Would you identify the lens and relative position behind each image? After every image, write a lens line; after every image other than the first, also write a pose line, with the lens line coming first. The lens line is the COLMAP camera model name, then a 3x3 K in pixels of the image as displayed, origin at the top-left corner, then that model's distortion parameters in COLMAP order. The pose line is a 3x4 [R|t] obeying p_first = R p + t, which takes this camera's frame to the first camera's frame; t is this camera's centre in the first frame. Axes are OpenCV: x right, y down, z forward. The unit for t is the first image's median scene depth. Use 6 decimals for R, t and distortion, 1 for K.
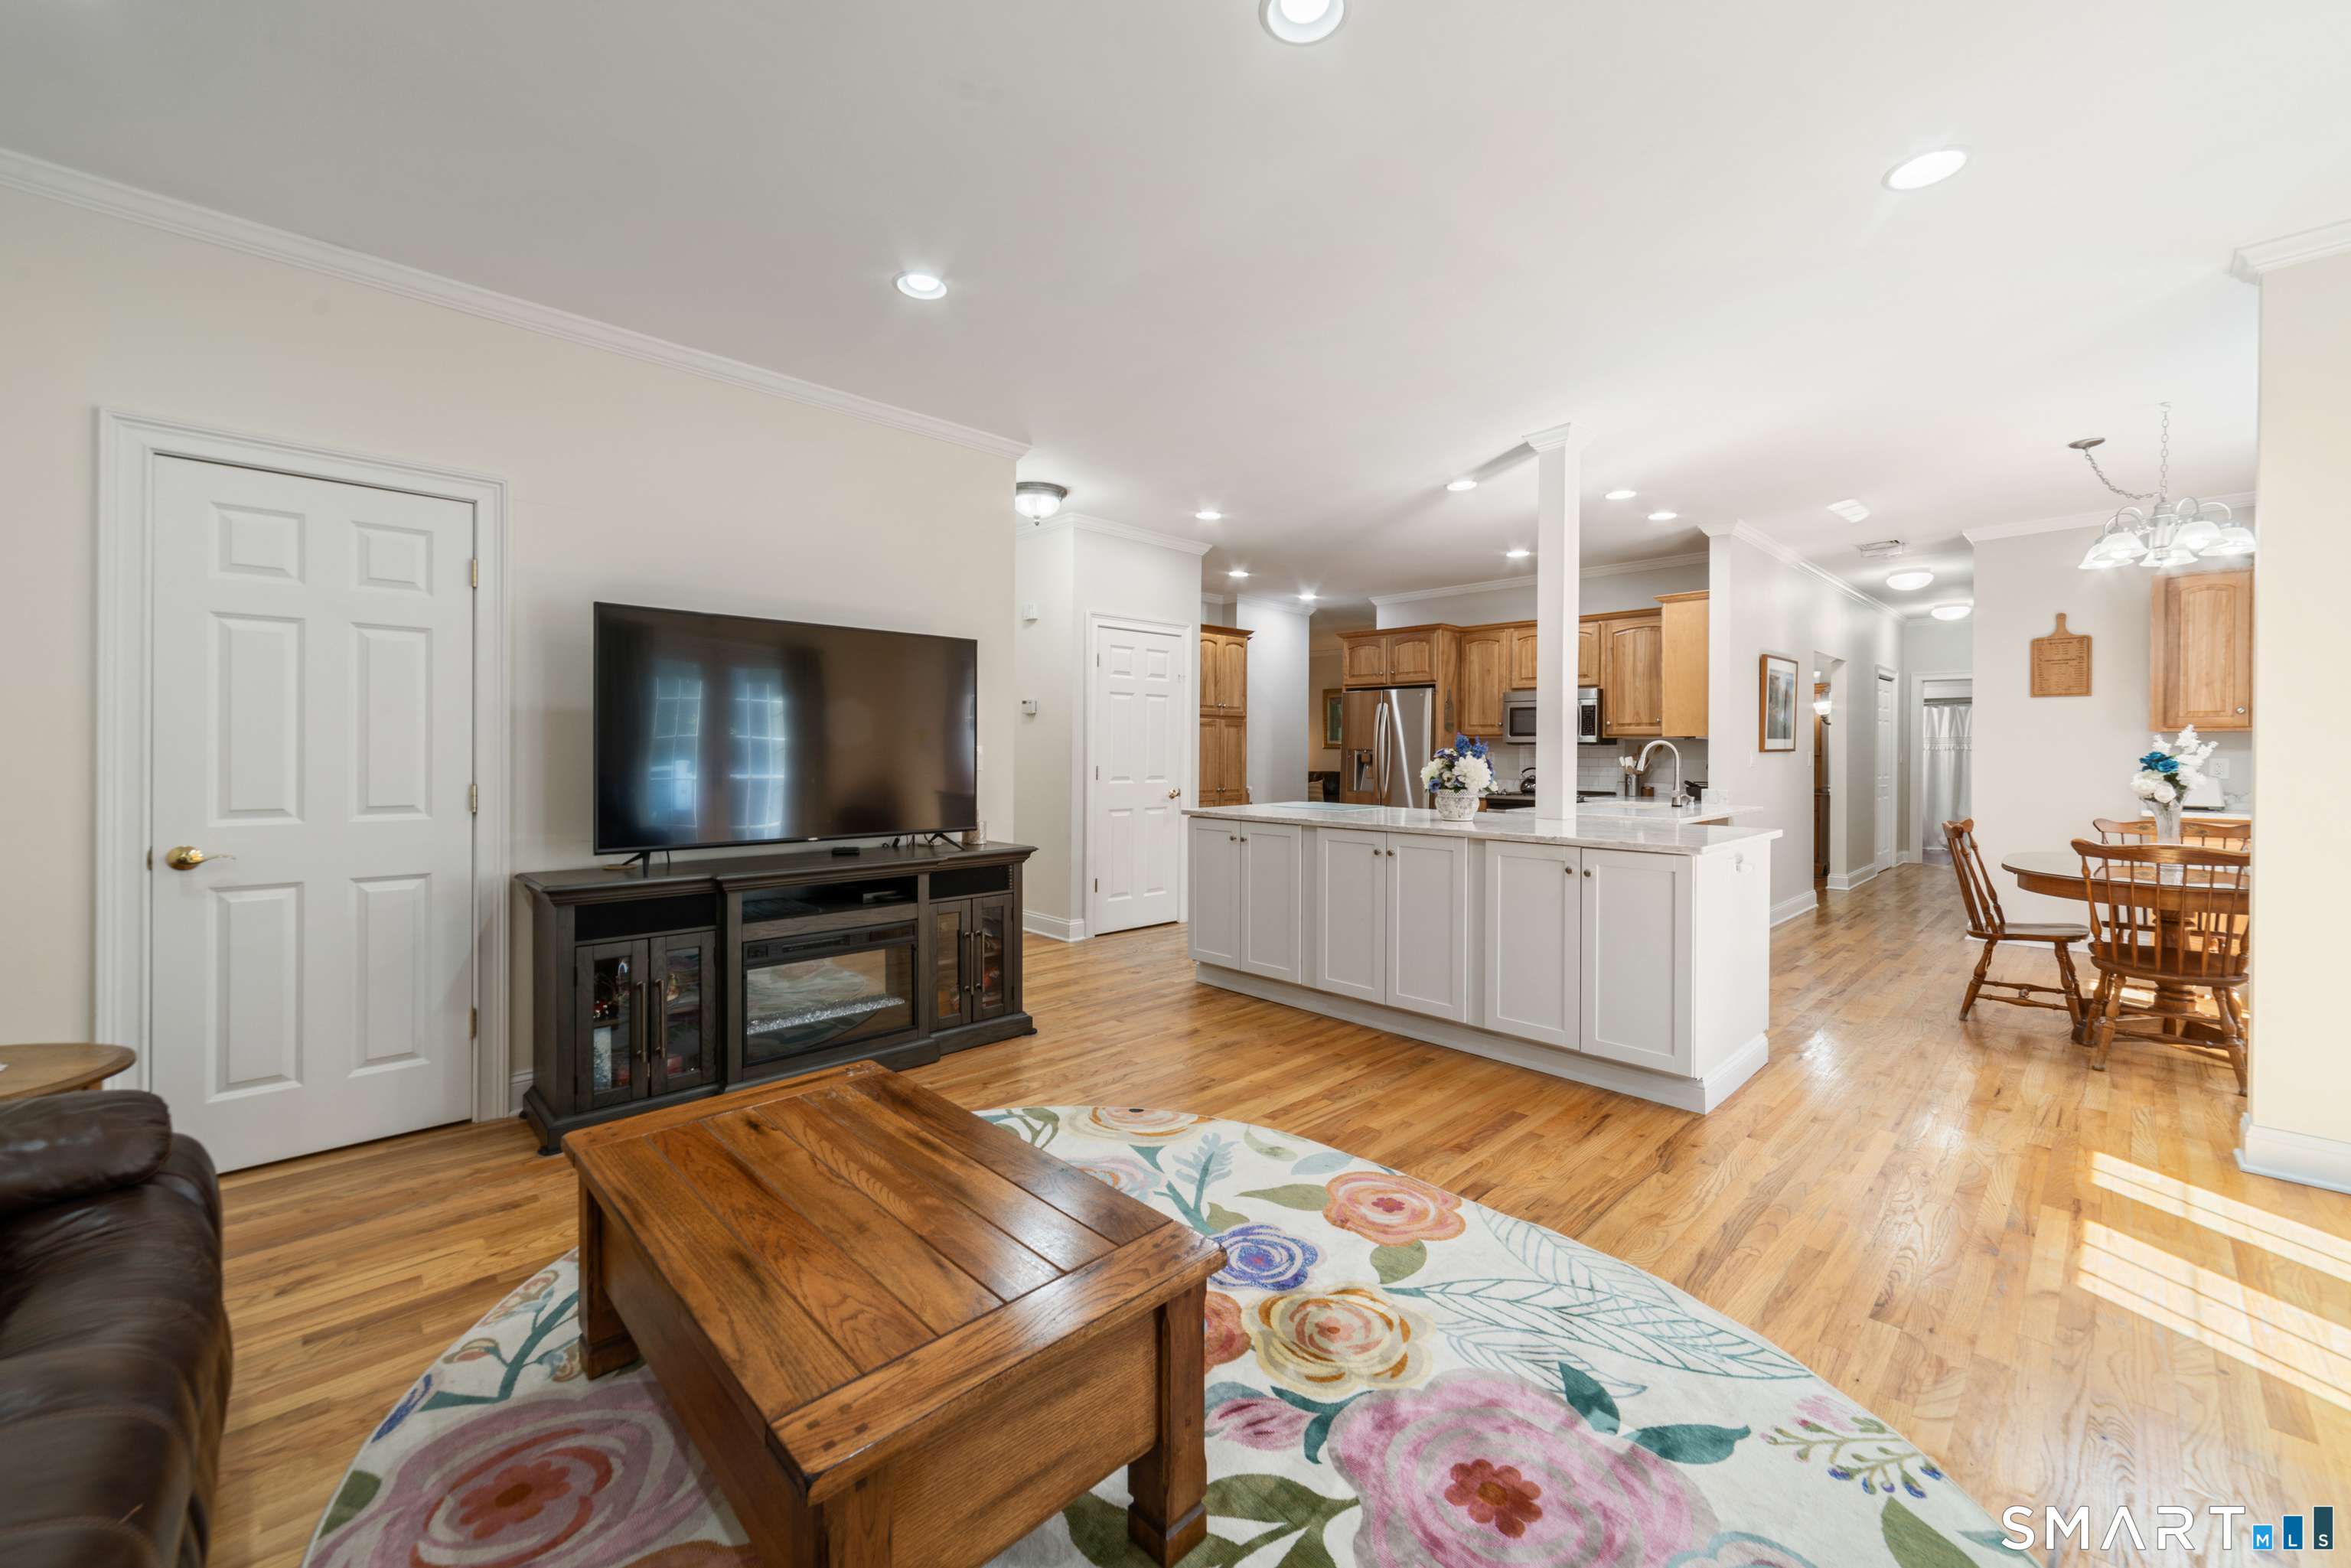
lens RADIAL K [[920.8, 0, 1187.5], [0, 920.8, 761.8], [0, 0, 1]] dist [-0.001693, 0.001339]
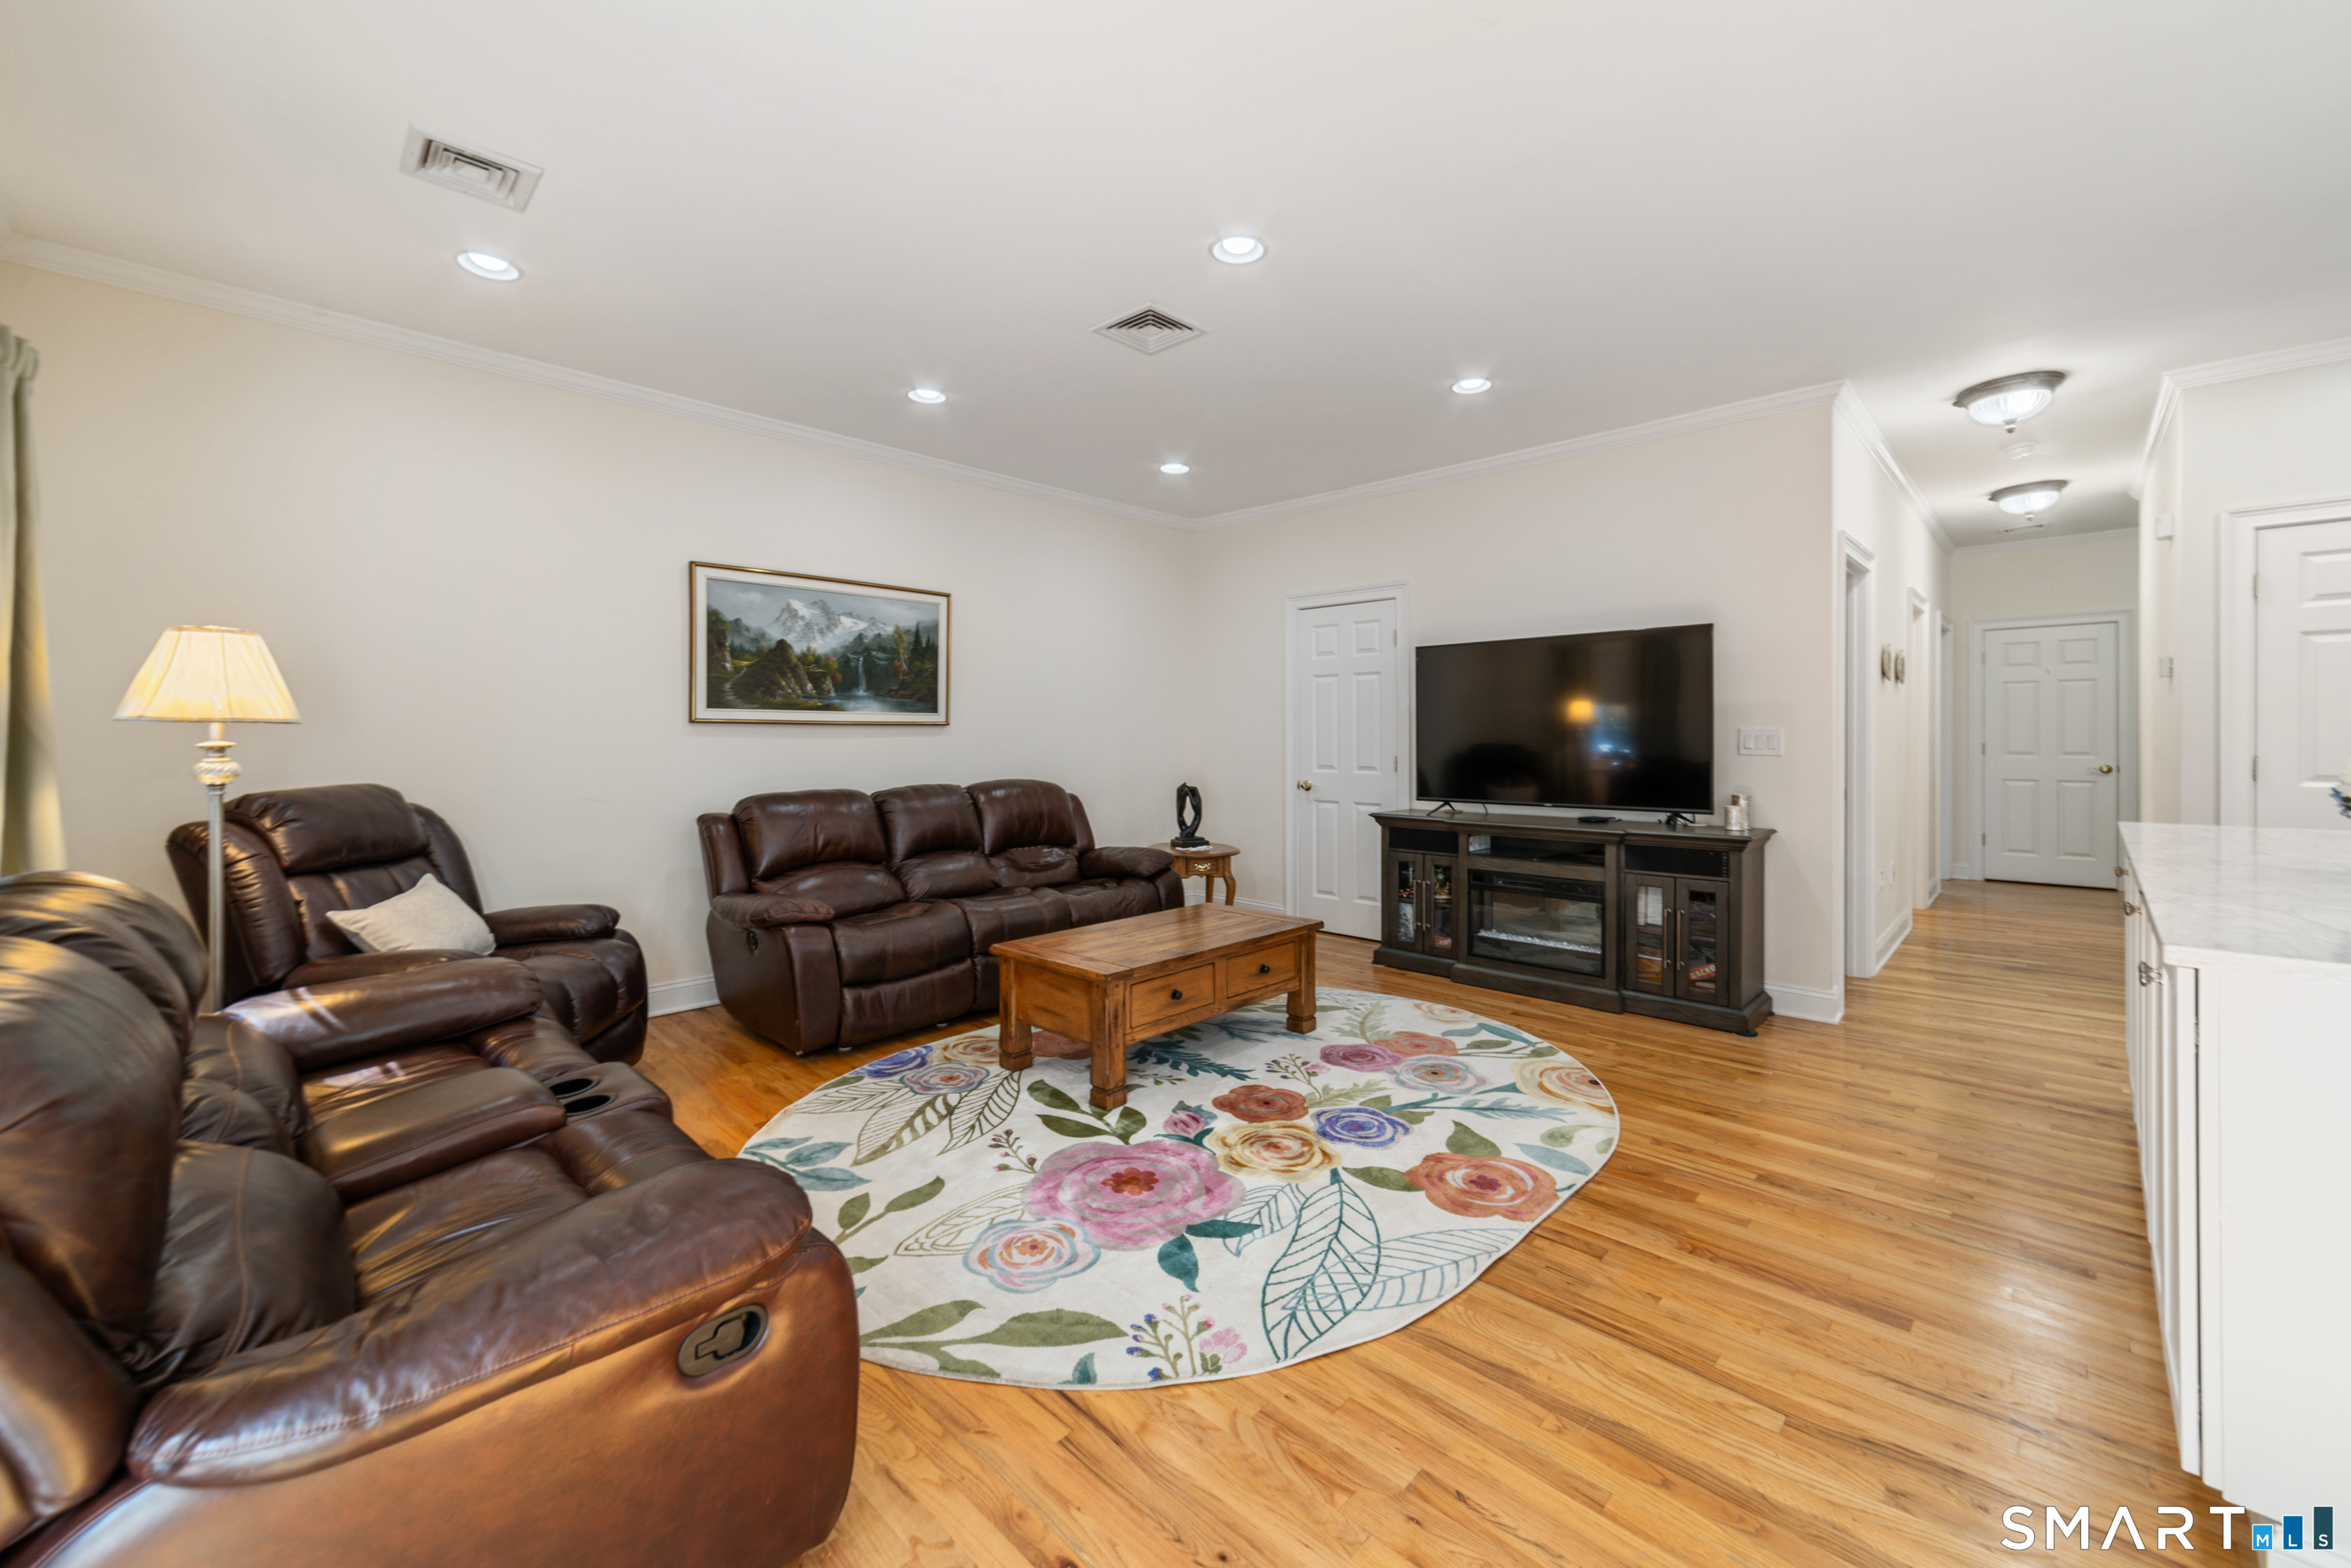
lens RADIAL K [[920.8, 0, 1158.7], [0, 920.8, 749.8], [0, 0, 1]] dist [-0.001693, 0.001339]
pose [[0.017276, 0.011859, -0.999780, 0.833871], [-0.007006, 0.999907, 0.011739, -0.003491], [0.999826, 0.006801, 0.017357, 0.423285]]
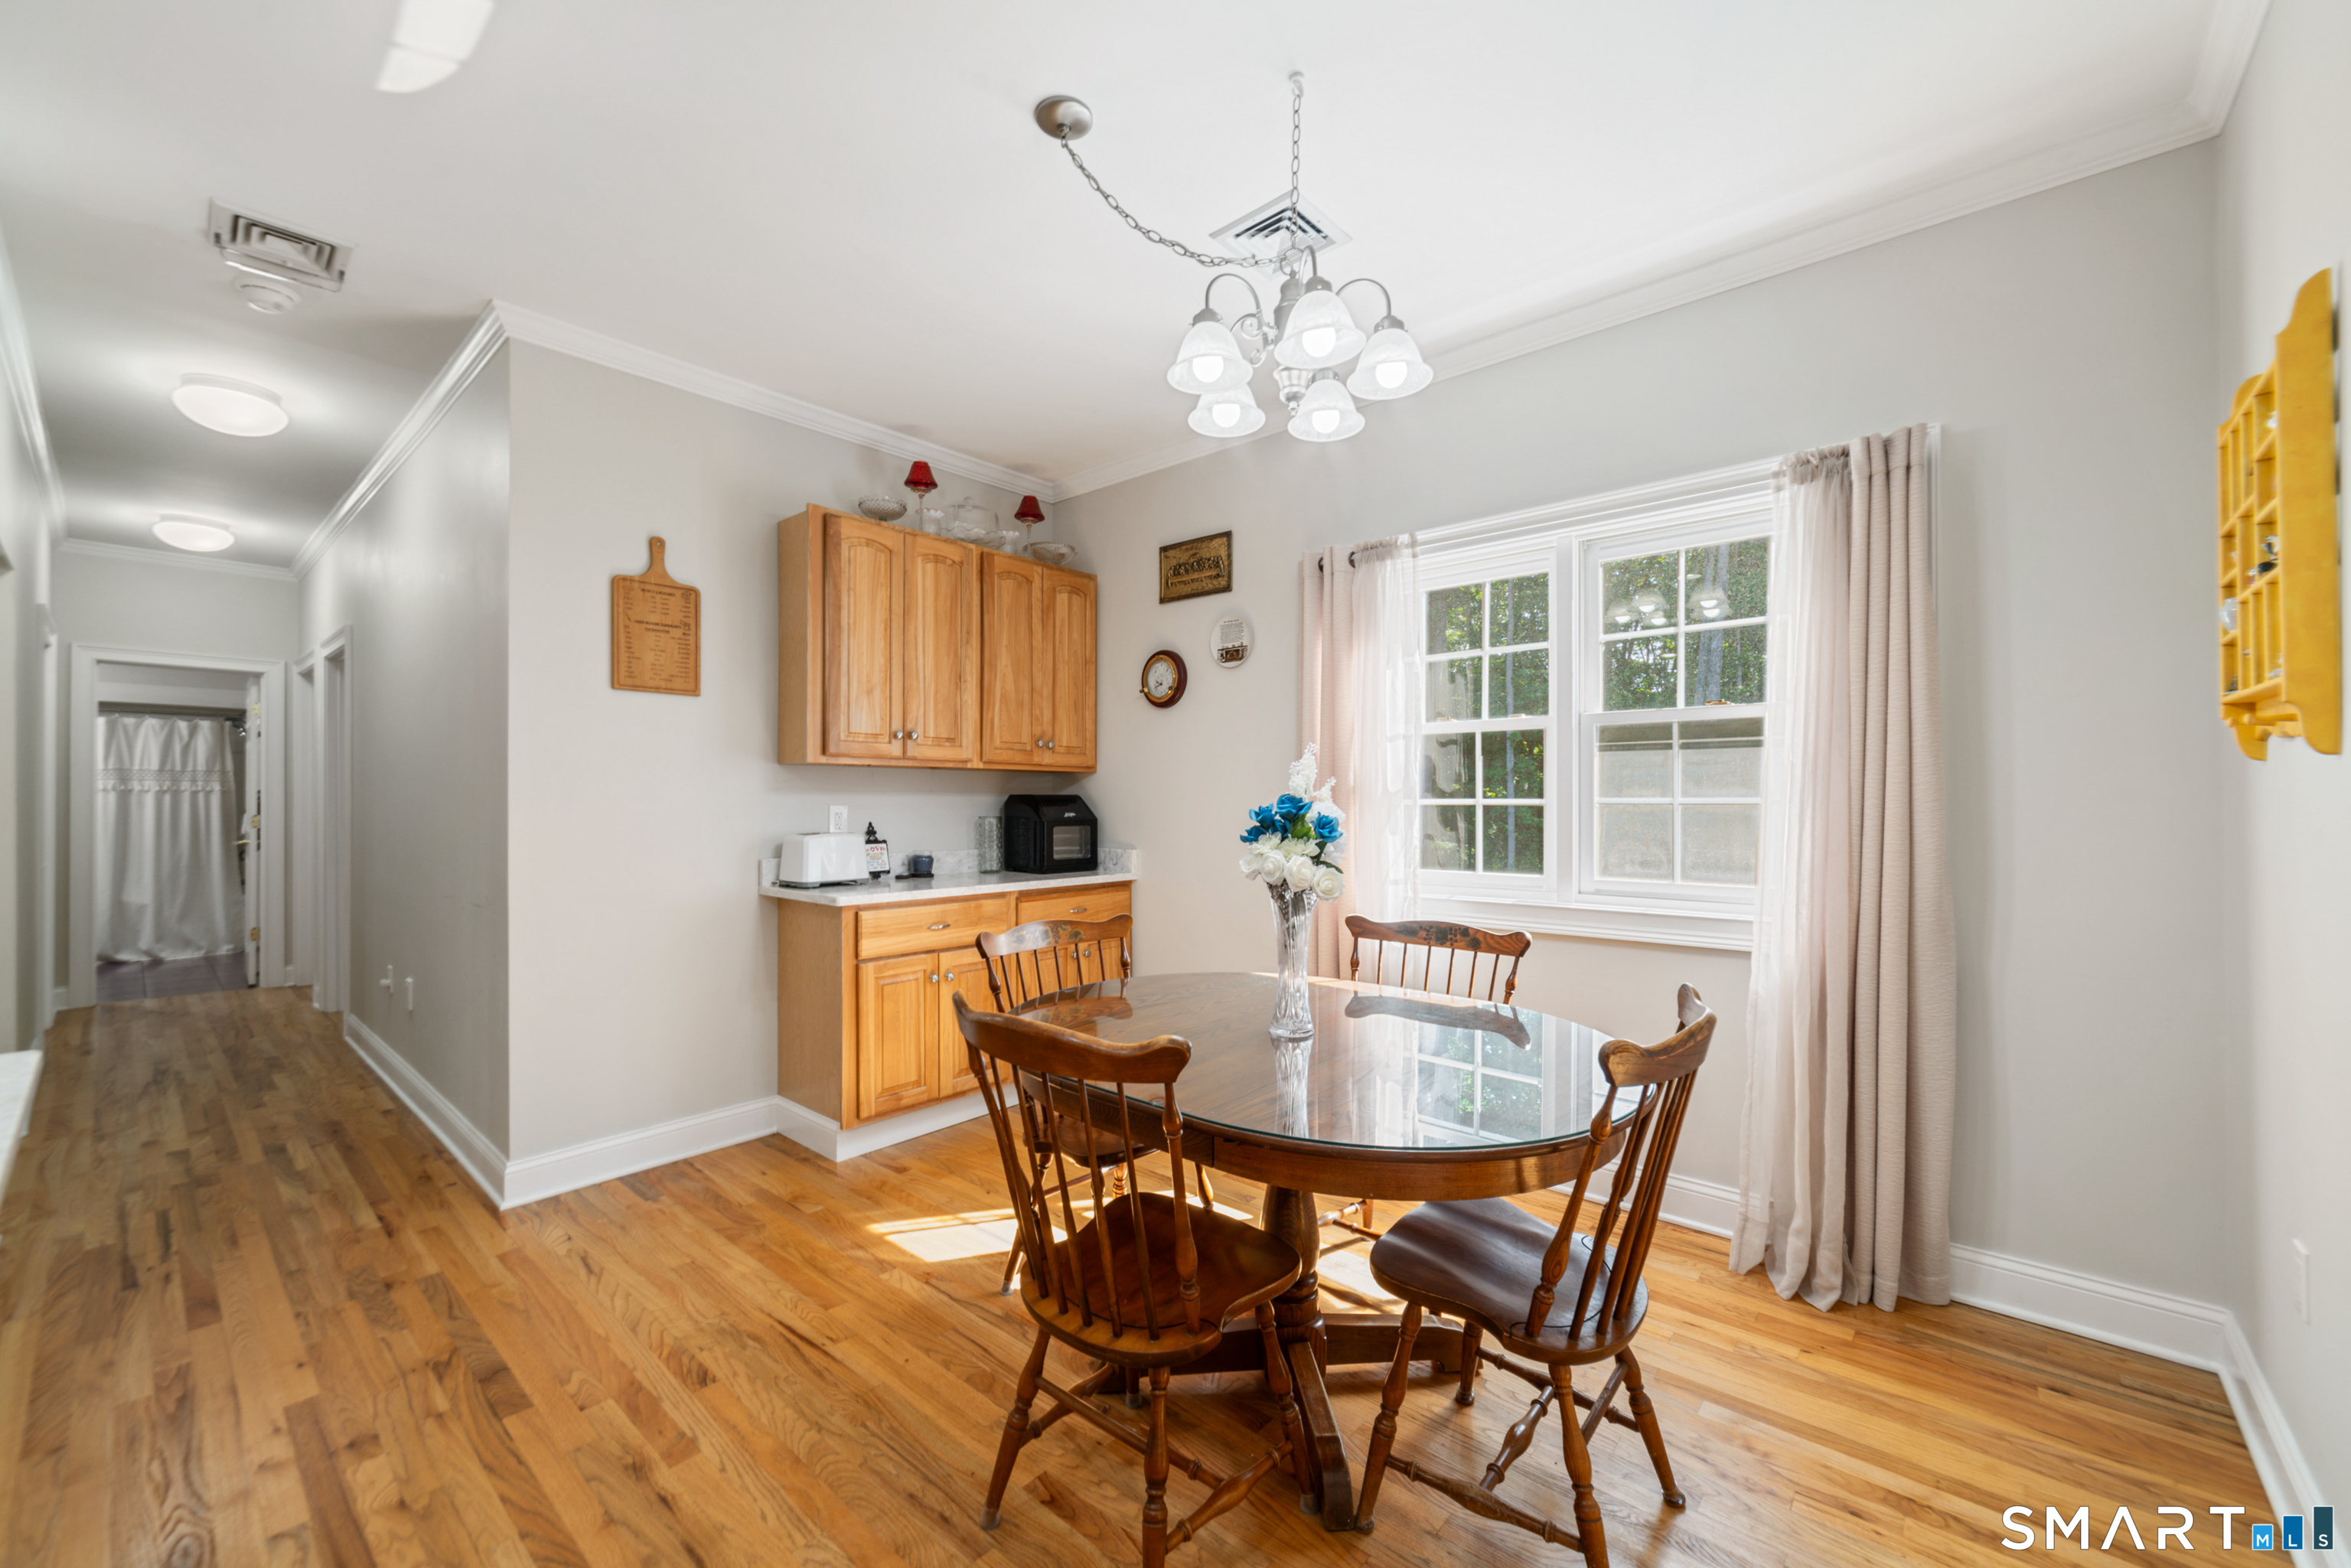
lens RADIAL K [[920.8, 0, 1172.6], [0, 920.8, 803.0], [0, 0, 1]] dist [-0.001693, 0.001339]
pose [[-0.077363, -0.008238, 0.996969, 0.627428], [0.011392, 0.999893, 0.009146, -0.013207], [-0.996938, 0.012065, -0.077260, 1.194578]]
